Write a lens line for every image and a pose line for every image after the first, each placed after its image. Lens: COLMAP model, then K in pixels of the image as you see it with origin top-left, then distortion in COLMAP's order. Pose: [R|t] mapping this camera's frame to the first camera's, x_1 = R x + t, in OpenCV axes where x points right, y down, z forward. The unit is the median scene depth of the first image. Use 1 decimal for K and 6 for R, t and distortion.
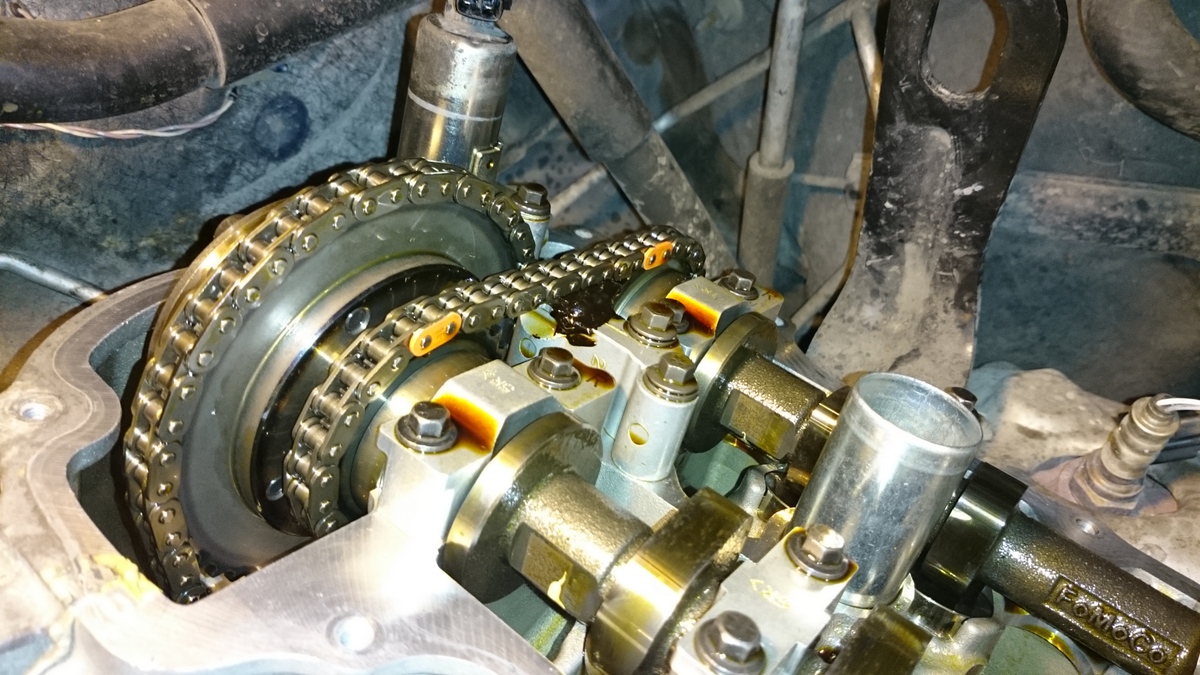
lens RADIAL K [[956.4, 0, 599.1], [0, 956.4, 346.1], [0, 0, 1]] dist [0.019975, -0.063608]
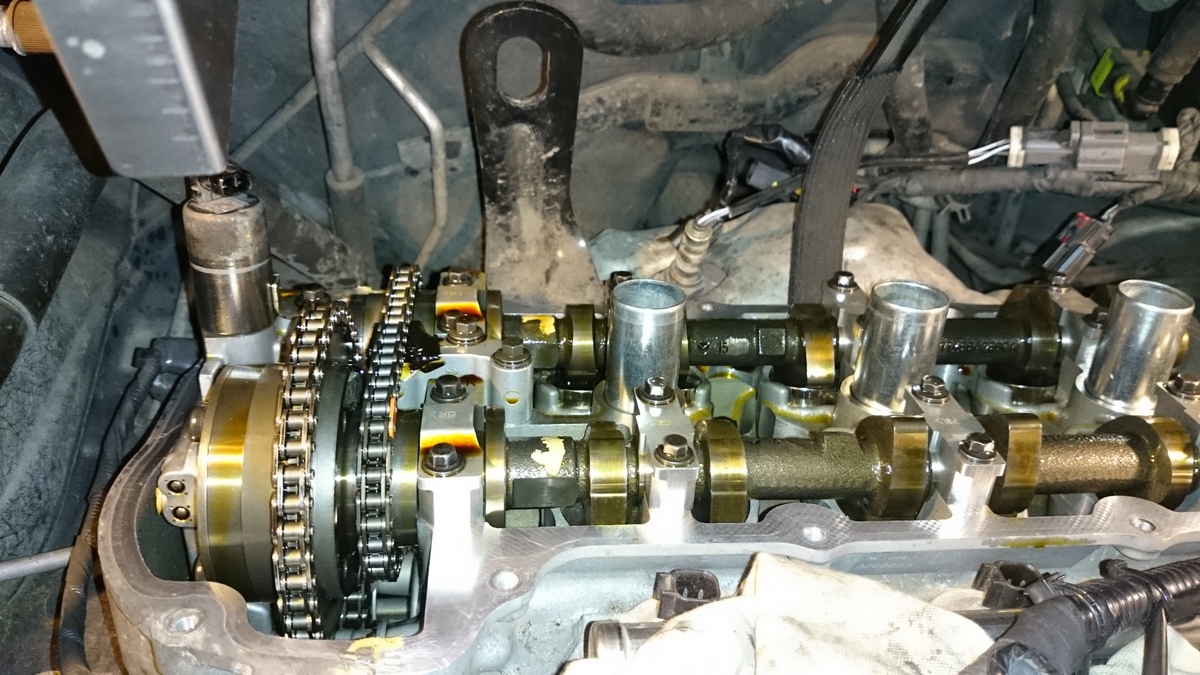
lens RADIAL K [[885.6, 0, 592.7], [0, 885.6, 360.8], [0, 0, 1]] dist [0.029426, -0.080508]
pose [[0.719483, -0.516070, 0.464775, -0.430617], [0.463932, 0.855133, 0.231331, -0.195618], [-0.516827, 0.049186, 0.854675, -0.238565]]
